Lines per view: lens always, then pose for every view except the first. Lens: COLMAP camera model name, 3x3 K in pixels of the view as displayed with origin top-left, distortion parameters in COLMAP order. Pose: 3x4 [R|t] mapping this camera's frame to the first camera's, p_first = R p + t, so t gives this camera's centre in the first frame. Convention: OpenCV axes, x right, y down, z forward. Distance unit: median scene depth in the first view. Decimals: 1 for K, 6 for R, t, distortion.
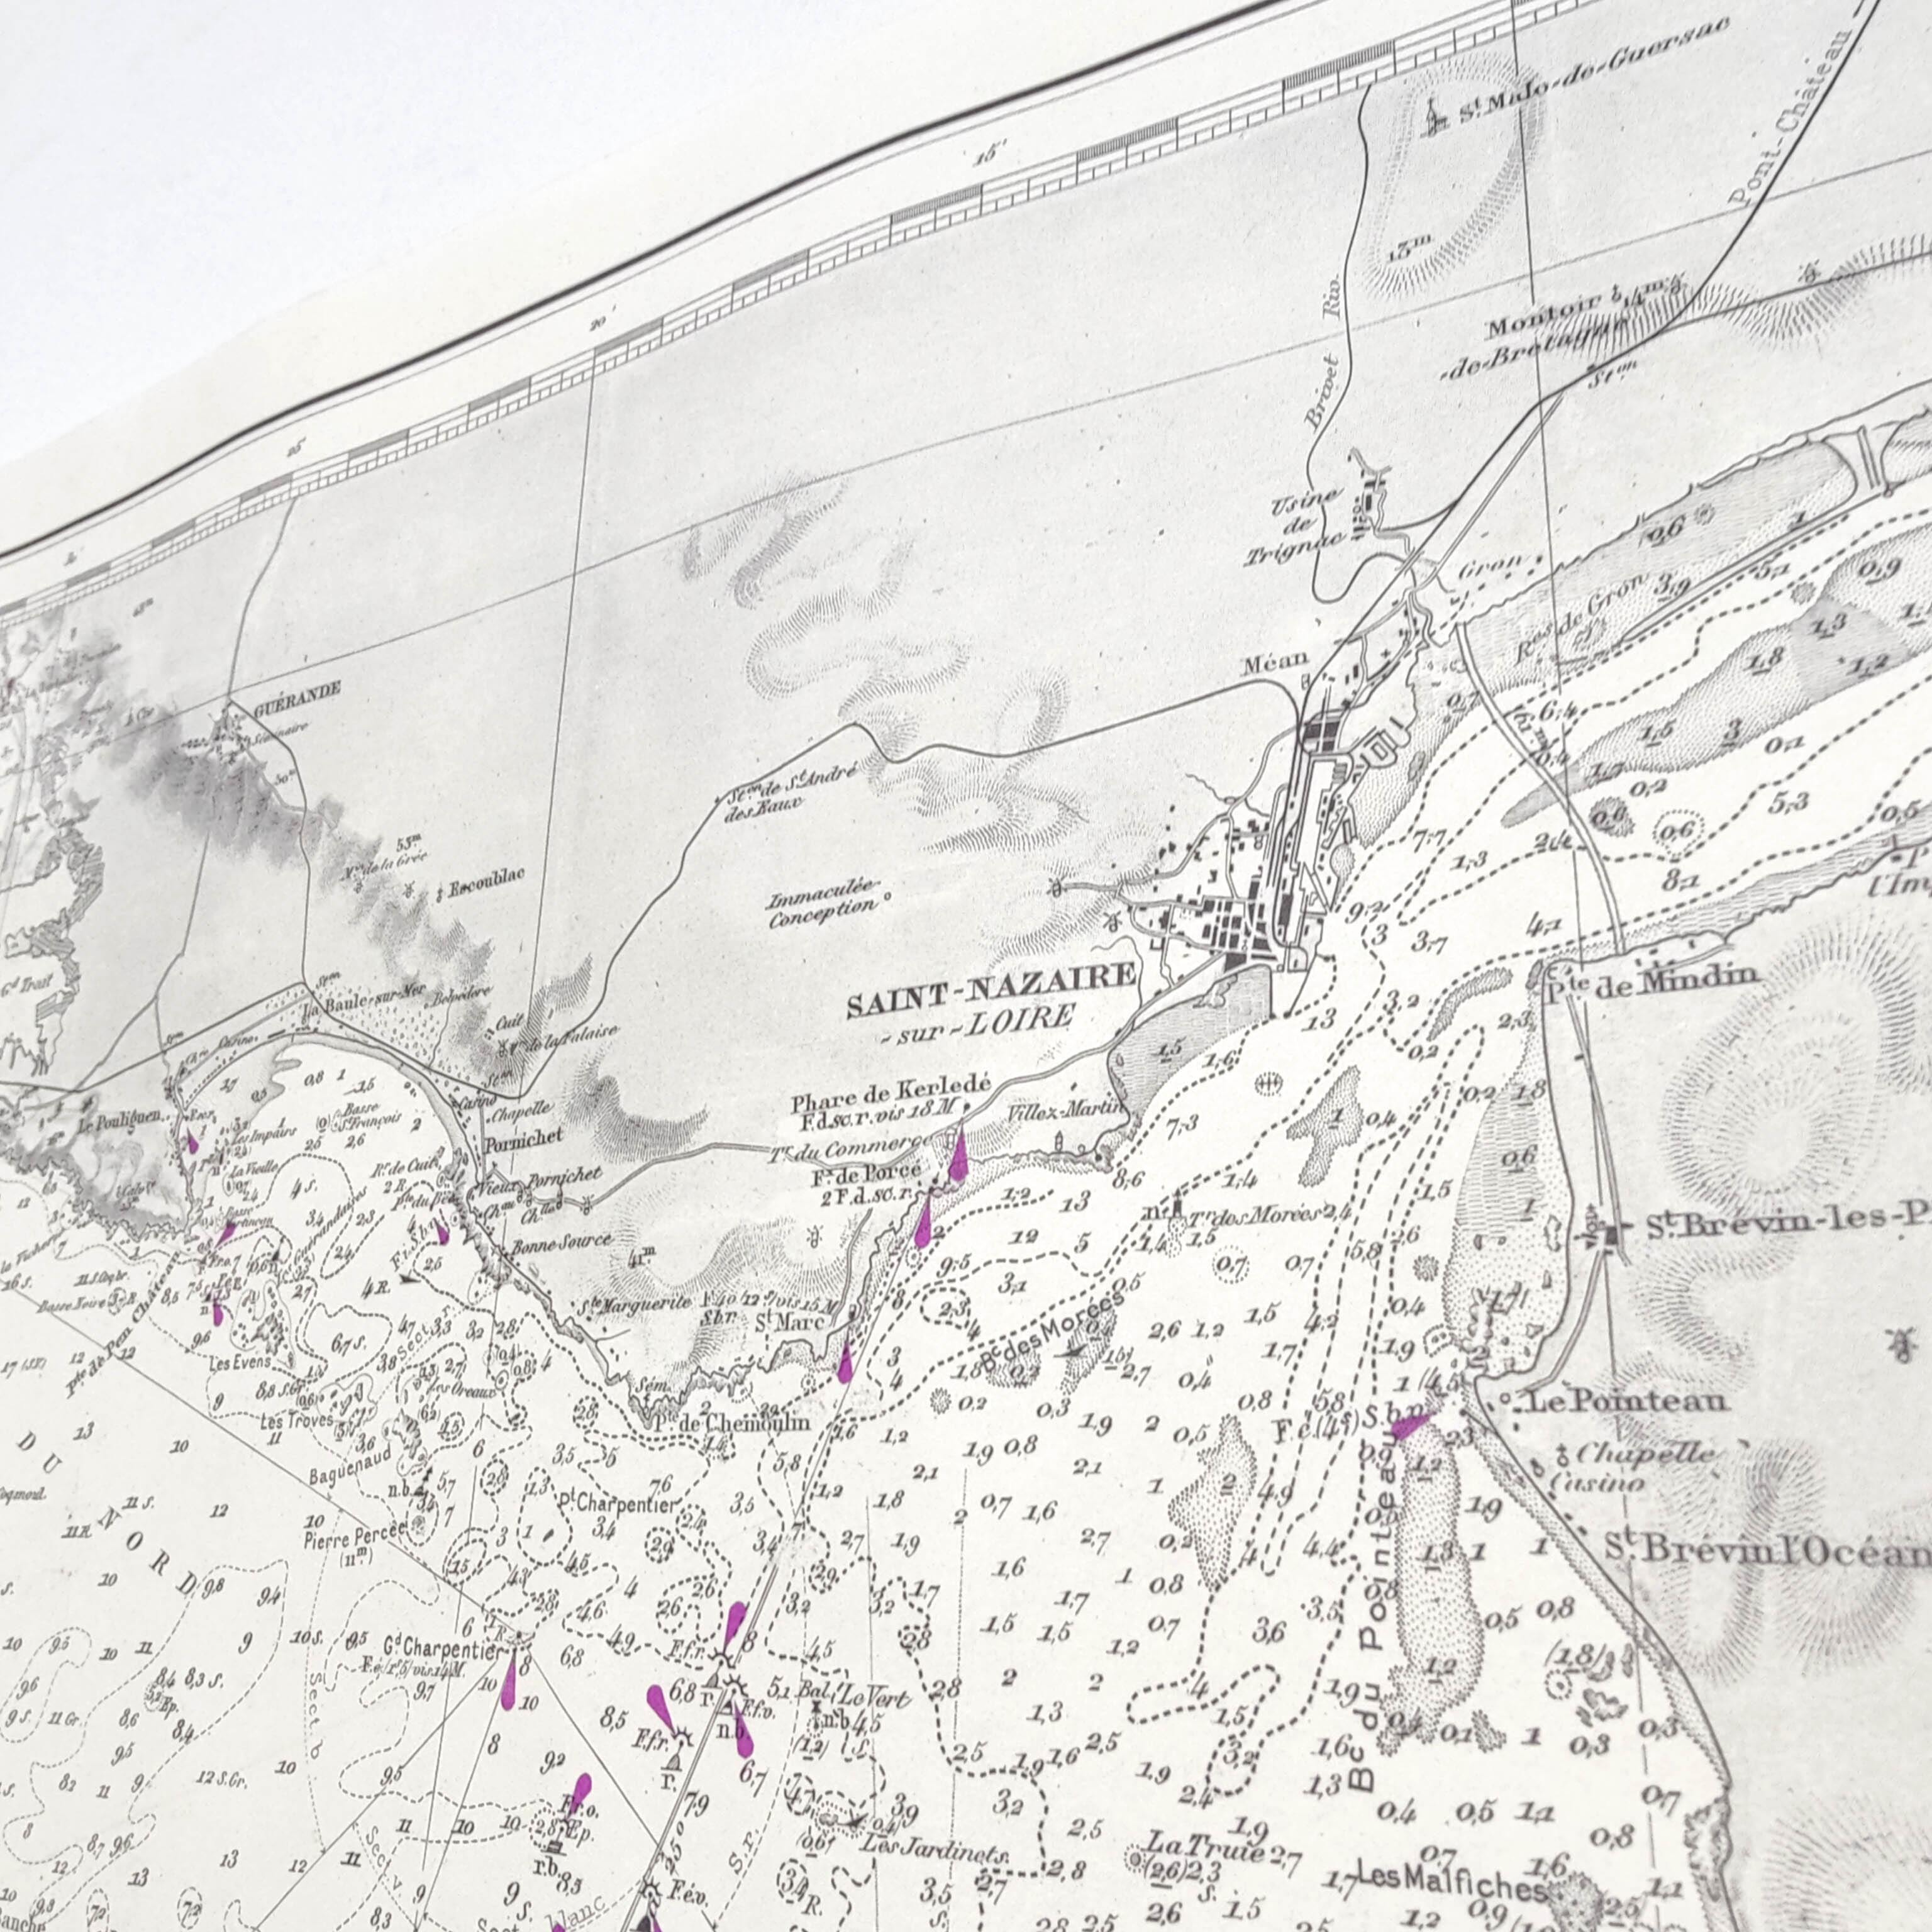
lens RADIAL K [[1853.6, 0, 966.0], [0, 1853.6, 966.0], [0, 0, 1]] dist [0.064870, -0.082420]
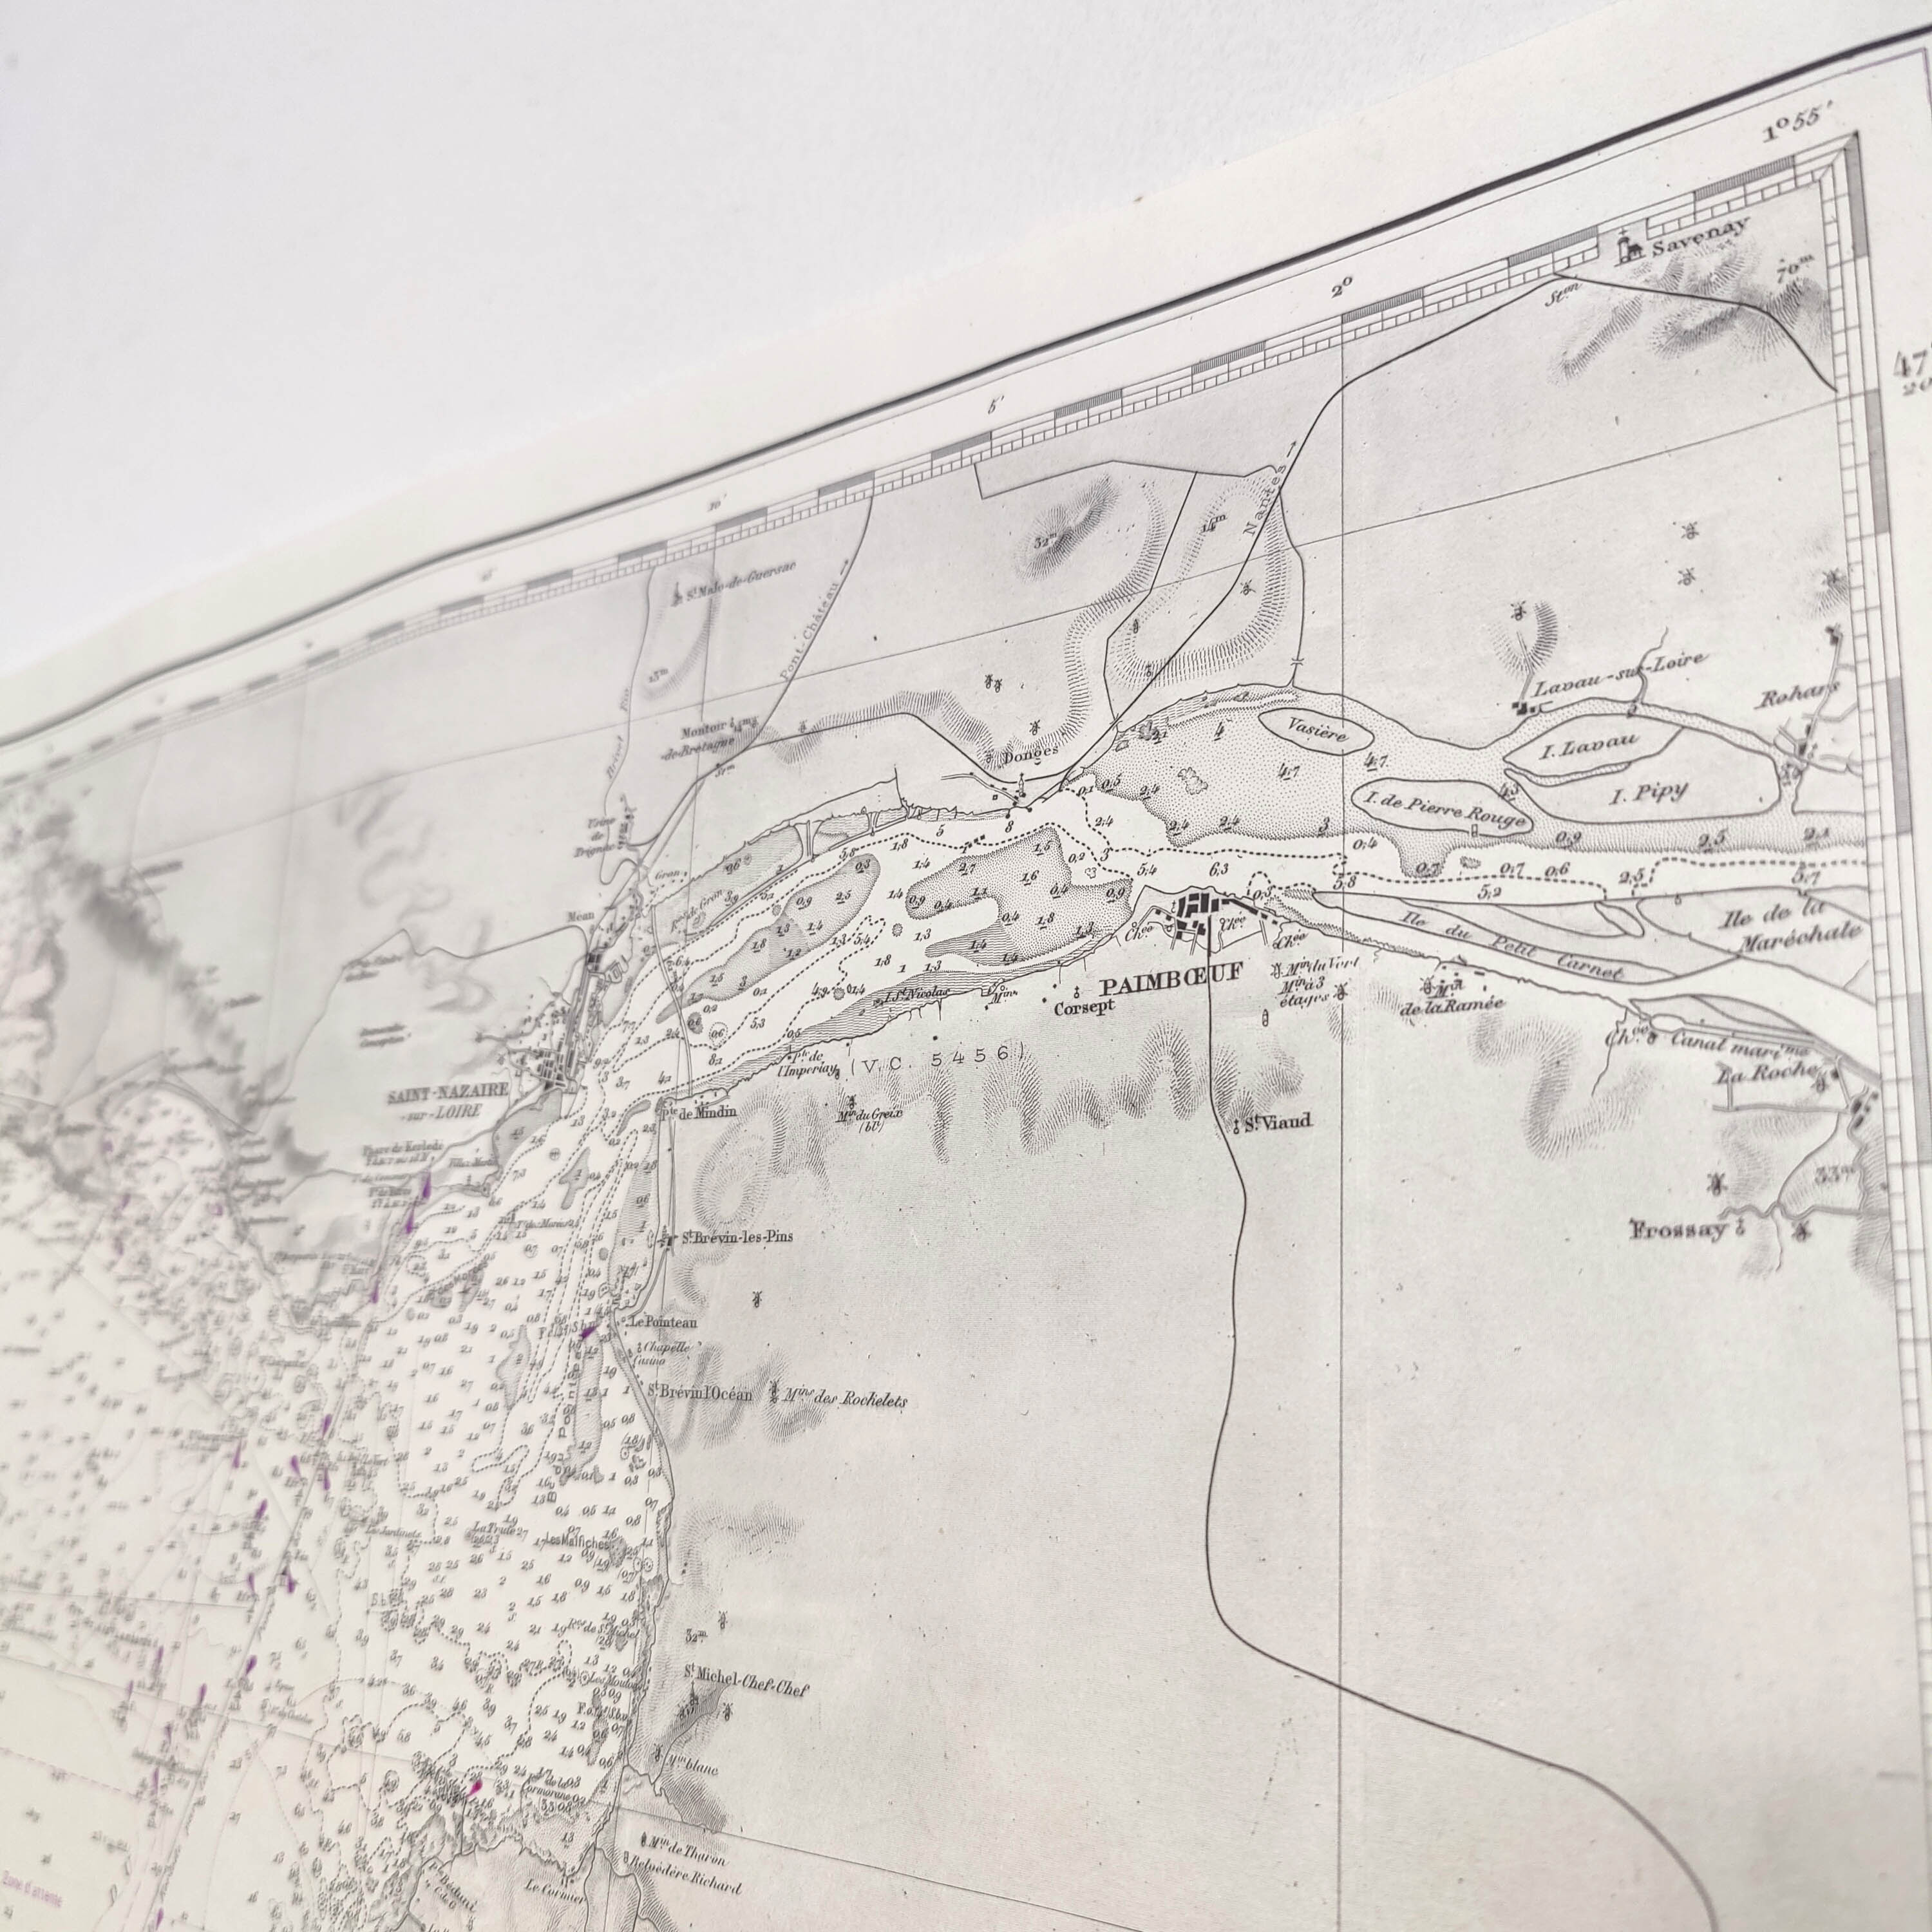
lens RADIAL K [[1873.1, 0, 966.0], [0, 1873.1, 966.0], [0, 0, 1]] dist [-0.050756, 0.113804]
pose [[0.994674, -0.021388, -0.100827, 0.710468], [0.030672, 0.995338, 0.091446, -0.265440], [0.098401, -0.094052, 0.990692, -0.765703]]
